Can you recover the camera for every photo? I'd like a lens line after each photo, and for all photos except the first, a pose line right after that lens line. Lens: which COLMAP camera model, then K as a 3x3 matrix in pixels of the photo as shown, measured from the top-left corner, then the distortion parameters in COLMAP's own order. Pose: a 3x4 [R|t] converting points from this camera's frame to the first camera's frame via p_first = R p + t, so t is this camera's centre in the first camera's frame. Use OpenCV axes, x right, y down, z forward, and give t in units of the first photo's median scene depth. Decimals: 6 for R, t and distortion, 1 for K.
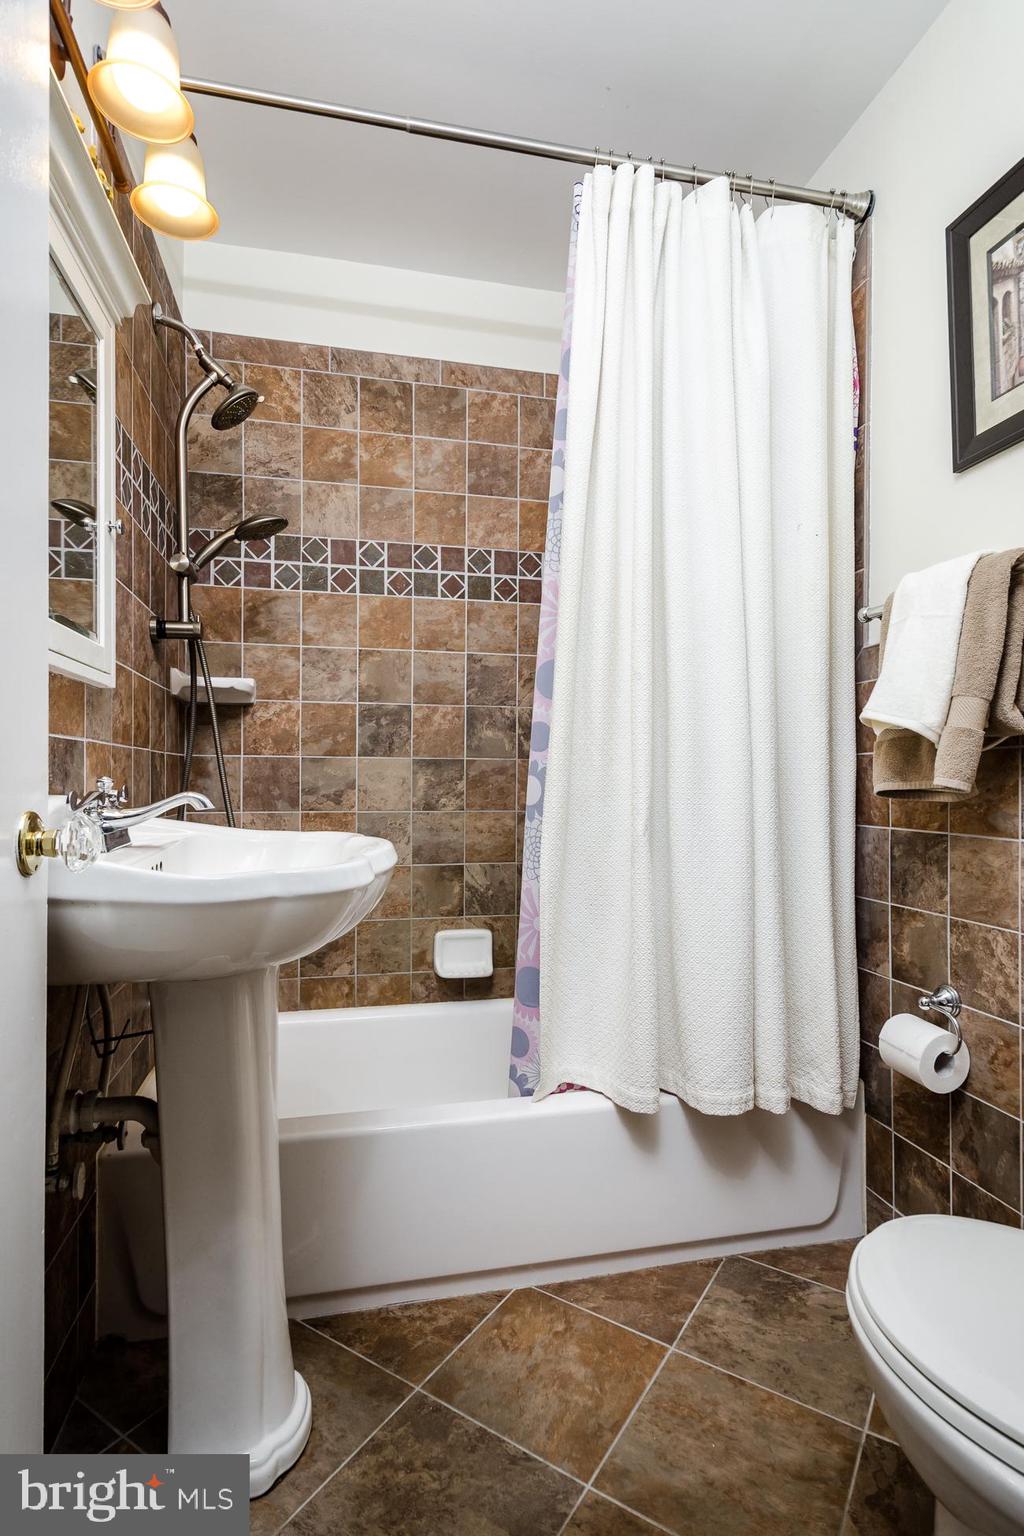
lens RADIAL K [[796.2, 0, 542.2], [0, 796.2, 765.3], [0, 0, 1]] dist [0.025274, -0.009005]
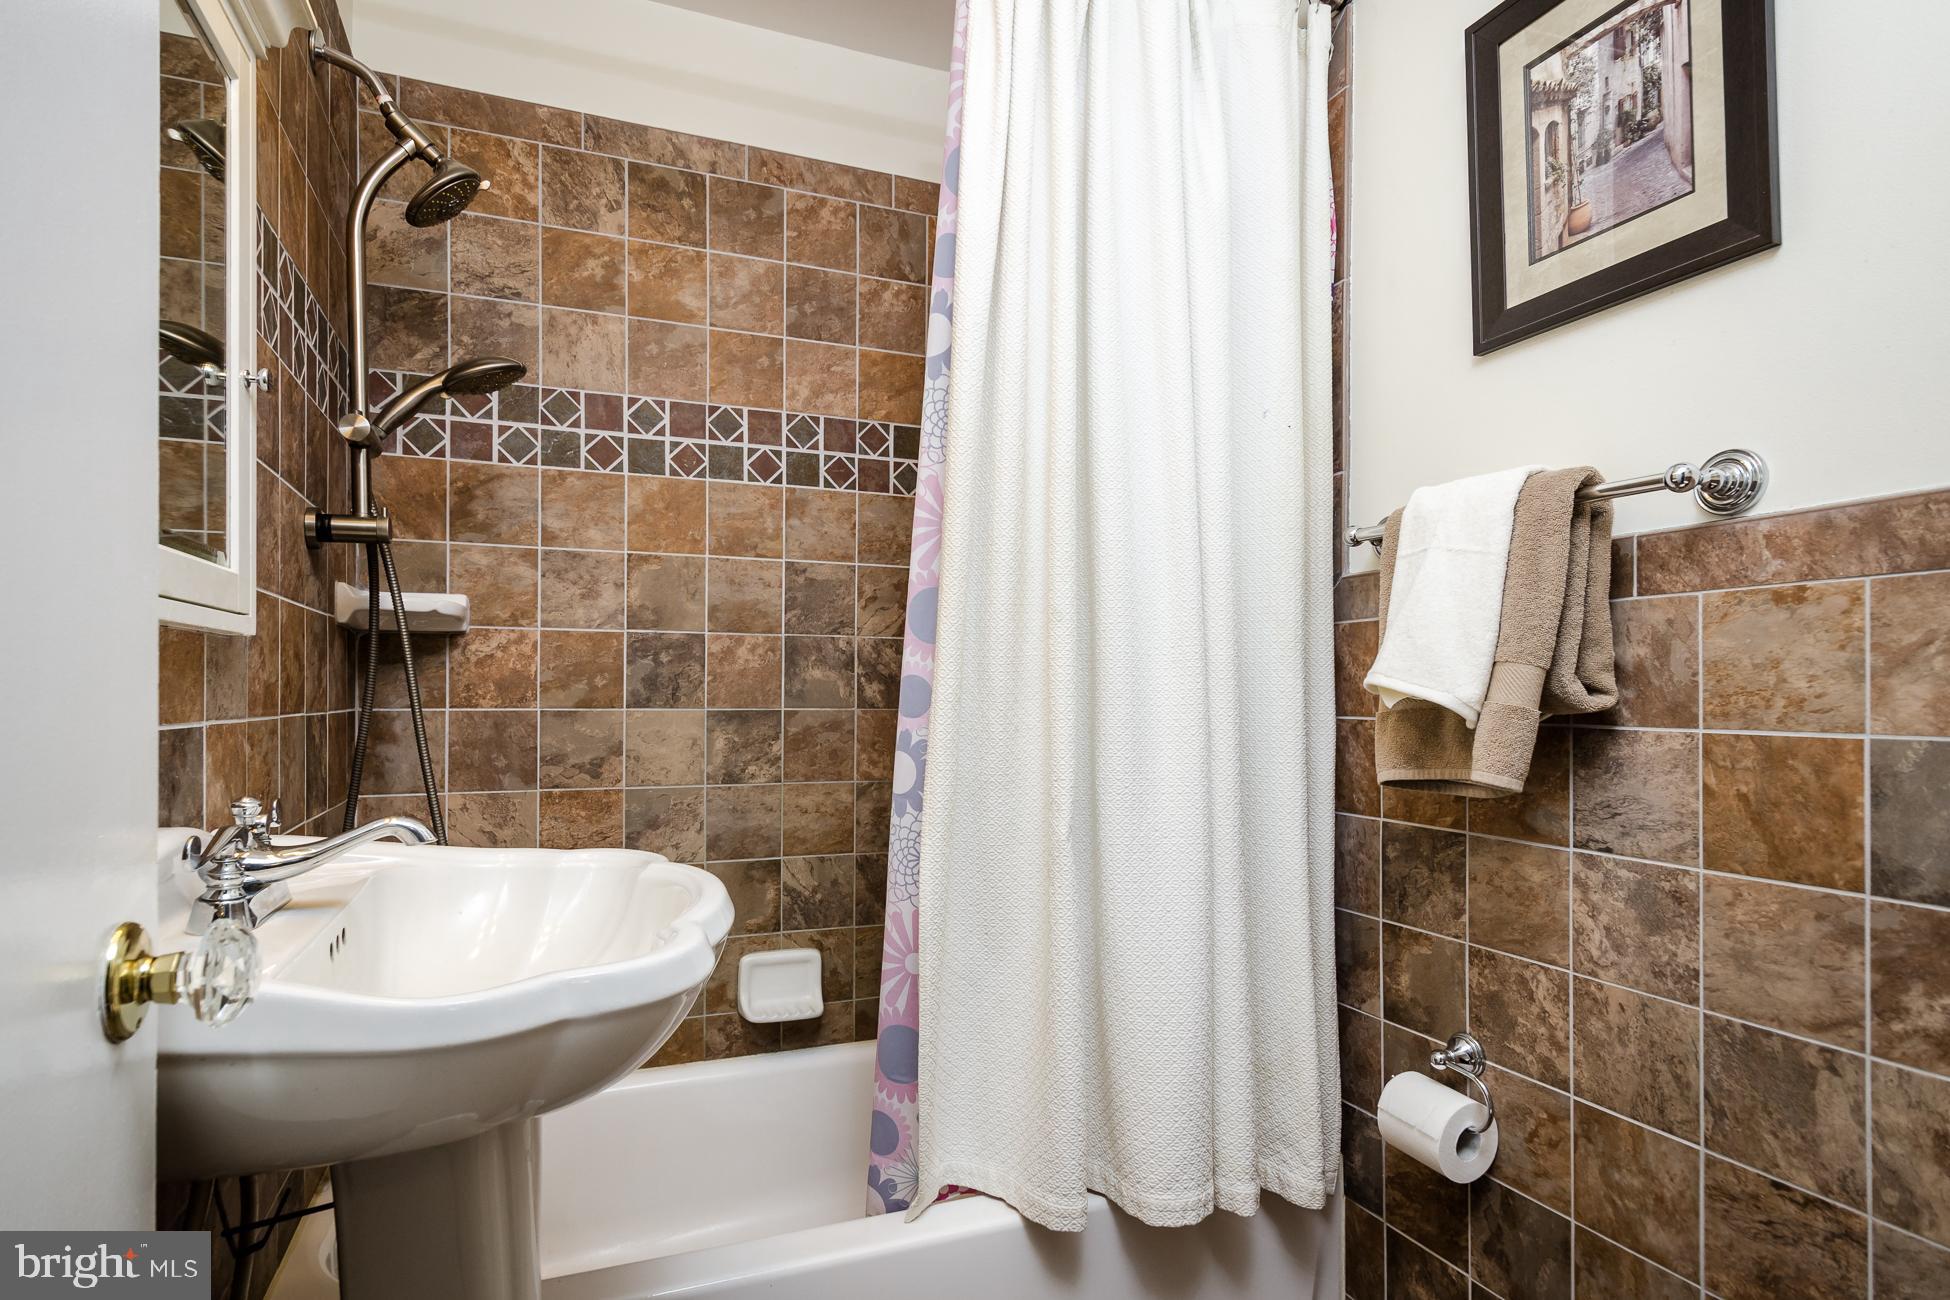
lens RADIAL K [[1010.8, 0, 972.7], [0, 1010.8, 664.7], [0, 0, 1]] dist [0.025274, -0.009005]
pose [[0.988560, 0.000283, 0.150826, -0.086886], [-0.000625, 0.999997, 0.002220, -0.066691], [-0.150825, -0.002289, 0.988558, 0.110047]]
